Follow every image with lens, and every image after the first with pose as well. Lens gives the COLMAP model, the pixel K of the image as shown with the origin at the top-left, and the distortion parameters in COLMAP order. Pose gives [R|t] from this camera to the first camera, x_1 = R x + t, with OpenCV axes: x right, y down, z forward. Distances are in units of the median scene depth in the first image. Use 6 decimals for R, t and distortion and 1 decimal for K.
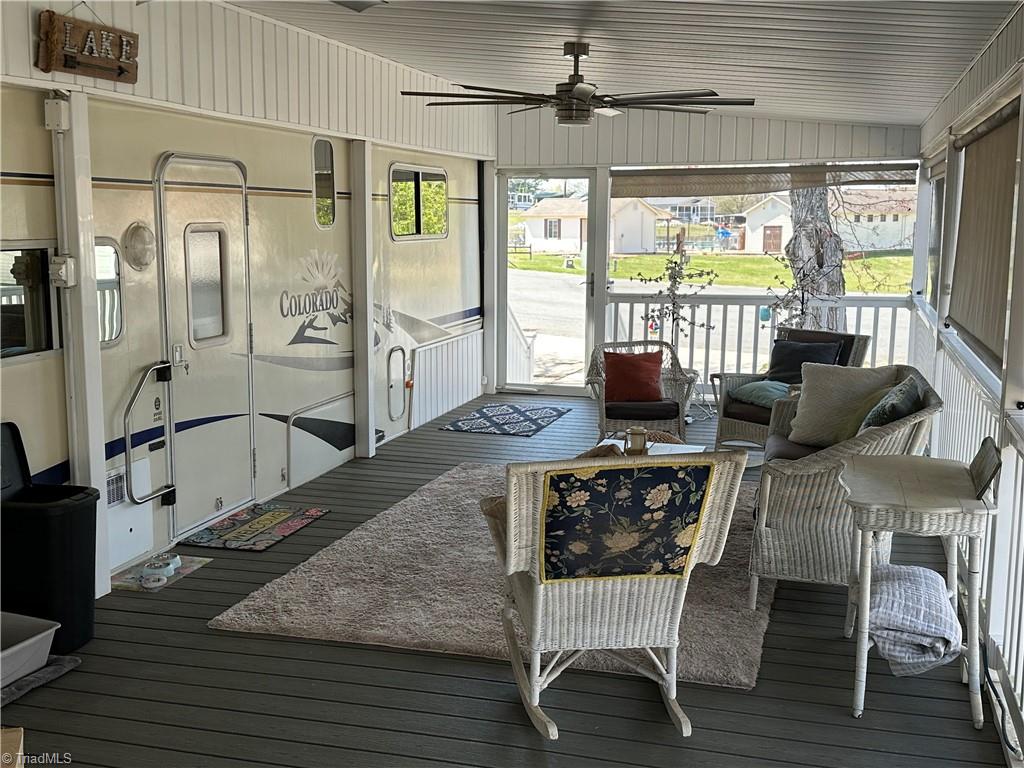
lens RADIAL K [[1130.7, 0, 512.0], [0, 1130.7, 384.0], [0, 0, 1]] dist [0.021574, 0.016491]
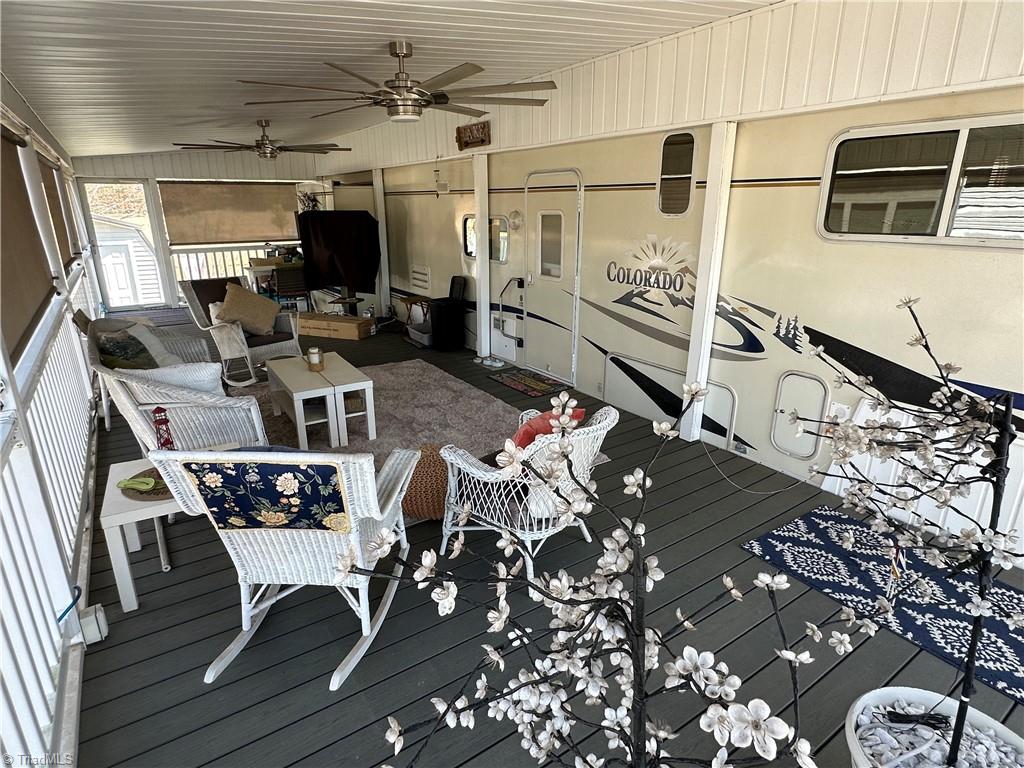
lens RADIAL K [[560.6, 0, 512.0], [0, 560.6, 384.0], [0, 0, 1]] dist [-0.003143, 0.000000]
pose [[-0.640818, 0.223648, -0.734394, 0.401196], [-0.120158, 0.915614, 0.383683, -0.187999], [0.758231, 0.334114, -0.559869, 1.303613]]
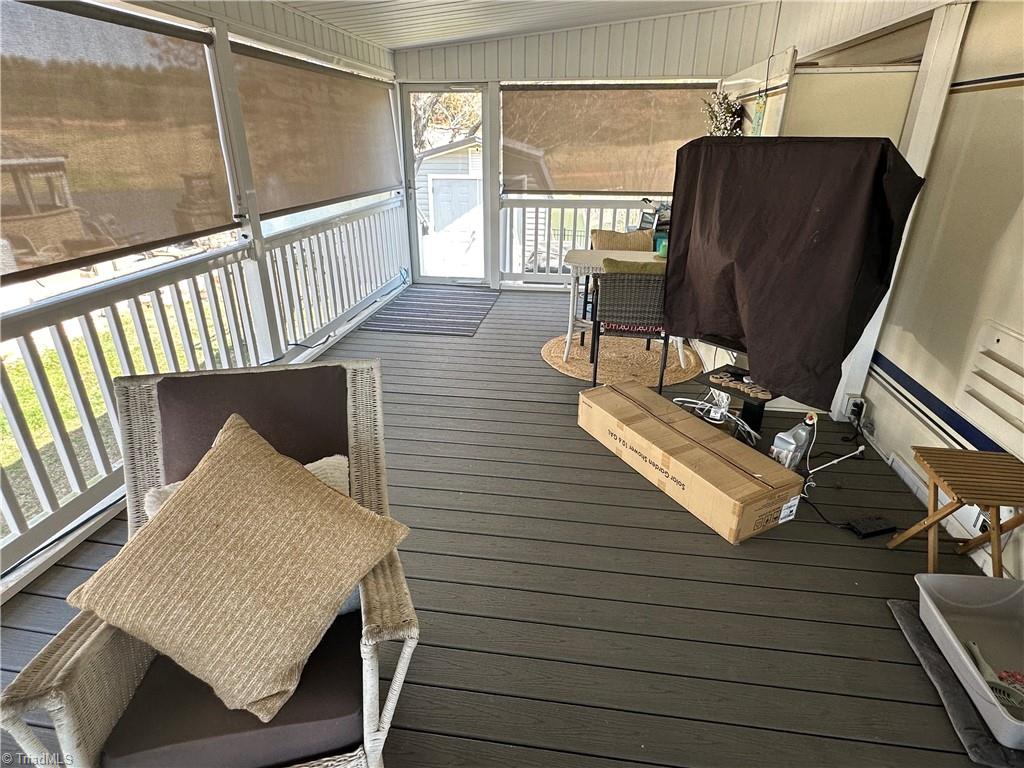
lens RADIAL K [[560.6, 0, 512.0], [0, 560.6, 384.0], [0, 0, 1]] dist [-0.003143, 0.000000]
pose [[-0.989833, 0.041629, -0.136005, 0.188637], [-0.037955, 0.844230, 0.534636, -0.139311], [0.137076, 0.534363, -0.834066, 0.996241]]
